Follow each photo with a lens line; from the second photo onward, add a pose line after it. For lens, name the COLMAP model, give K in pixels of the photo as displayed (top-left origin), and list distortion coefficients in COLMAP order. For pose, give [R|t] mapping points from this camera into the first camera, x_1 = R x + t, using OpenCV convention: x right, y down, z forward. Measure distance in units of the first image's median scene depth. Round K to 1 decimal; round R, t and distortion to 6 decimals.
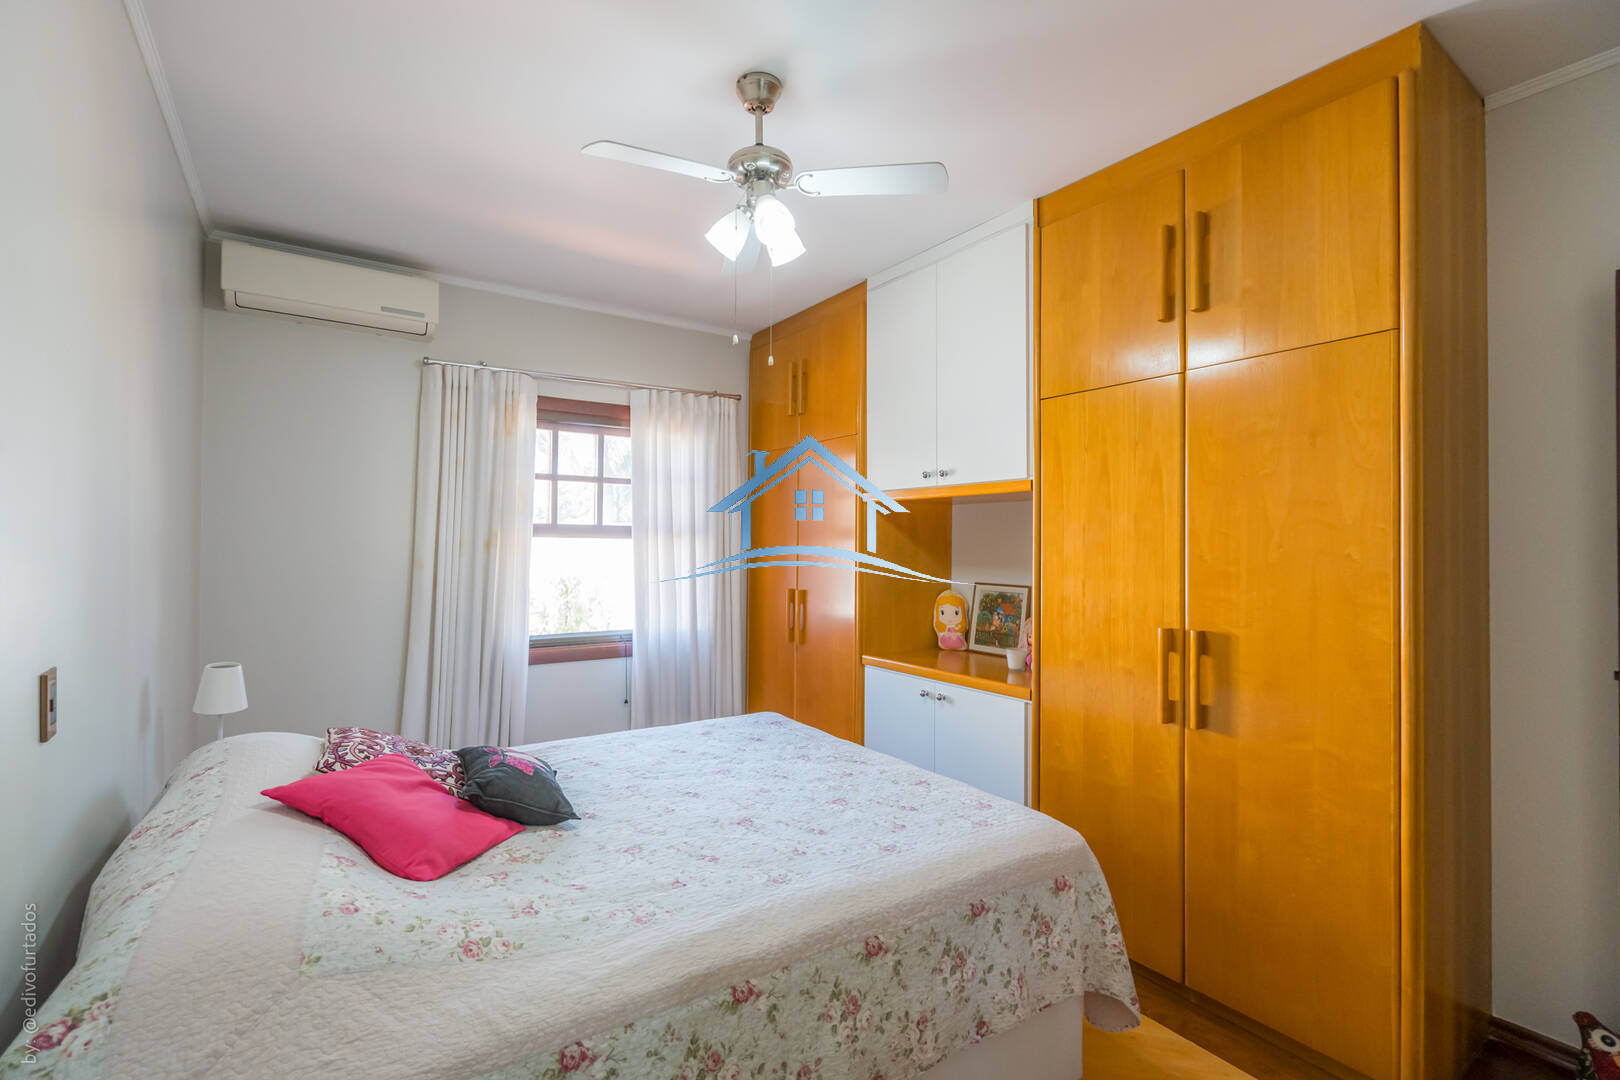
lens RADIAL K [[728.2, 0, 804.6], [0, 728.2, 540.4], [0, 0, 1]] dist [-0.001720, 0.000215]
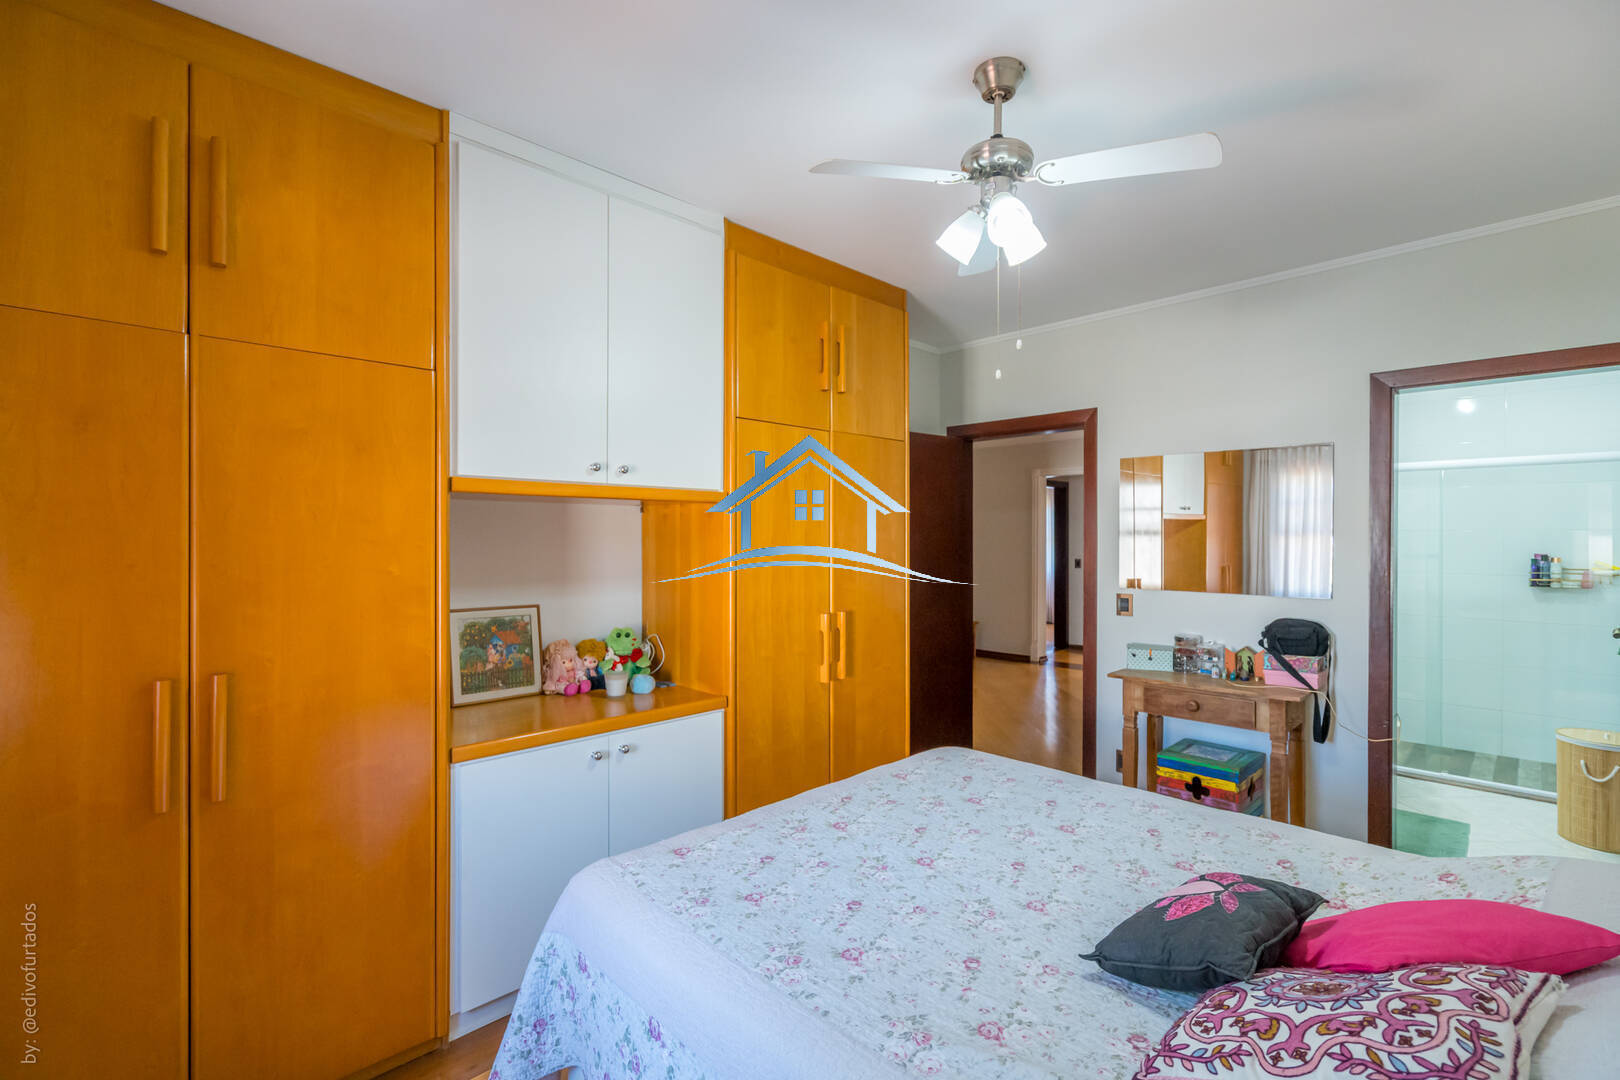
lens RADIAL K [[728.2, 0, 804.6], [0, 728.2, 540.4], [0, 0, 1]] dist [-0.001720, 0.000215]
pose [[-0.175748, -0.008699, 0.984397, -0.713219], [-0.006089, 0.999951, 0.007750, -0.024109], [-0.984416, -0.004632, -0.175792, 1.064907]]
